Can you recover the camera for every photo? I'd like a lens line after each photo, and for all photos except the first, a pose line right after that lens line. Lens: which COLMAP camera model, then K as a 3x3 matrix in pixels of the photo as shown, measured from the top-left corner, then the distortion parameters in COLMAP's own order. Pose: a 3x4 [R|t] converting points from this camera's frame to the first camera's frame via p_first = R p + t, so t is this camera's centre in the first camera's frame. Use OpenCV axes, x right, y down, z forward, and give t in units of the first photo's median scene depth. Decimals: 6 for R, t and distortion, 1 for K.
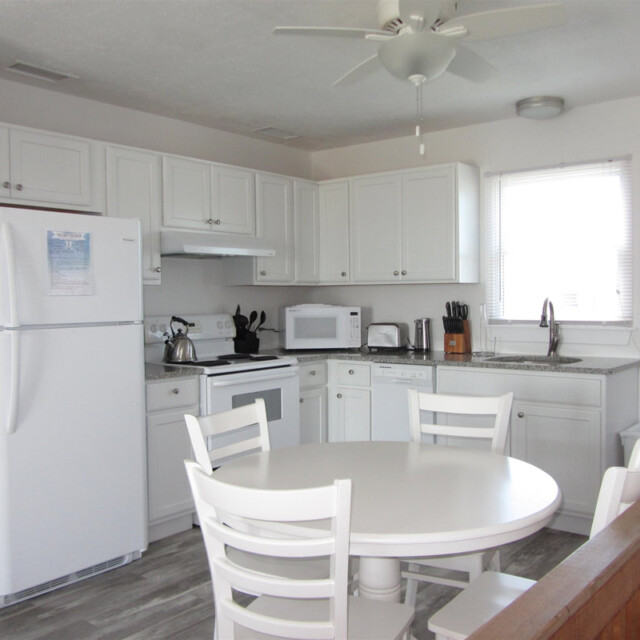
lens RADIAL K [[710.1, 0, 319.5], [0, 710.1, 320.2], [0, 0, 1]] dist [-0.028755, 0.000000]
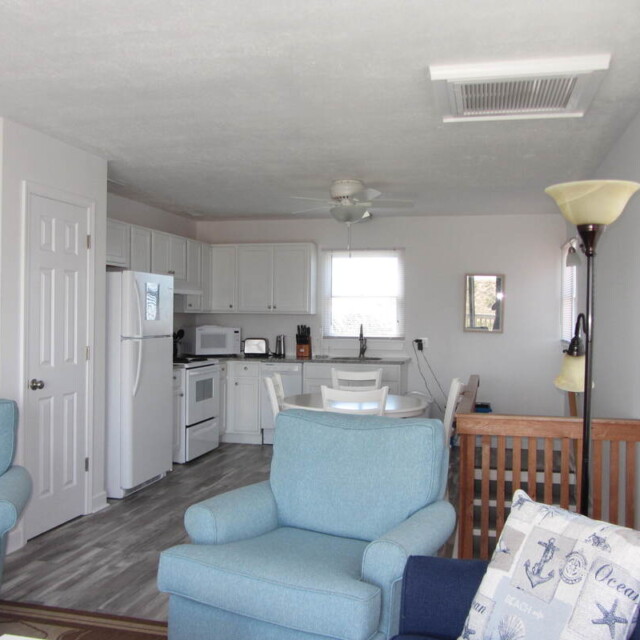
lens RADIAL K [[710.1, 0, 320.0], [0, 710.1, 320.0], [0, 0, 1]] dist [-0.028755, 0.000000]
pose [[0.905651, 0.015357, 0.423745, -0.474797], [-0.003638, 0.999589, -0.028451, 0.008743], [-0.424007, 0.024225, 0.905335, -0.510283]]
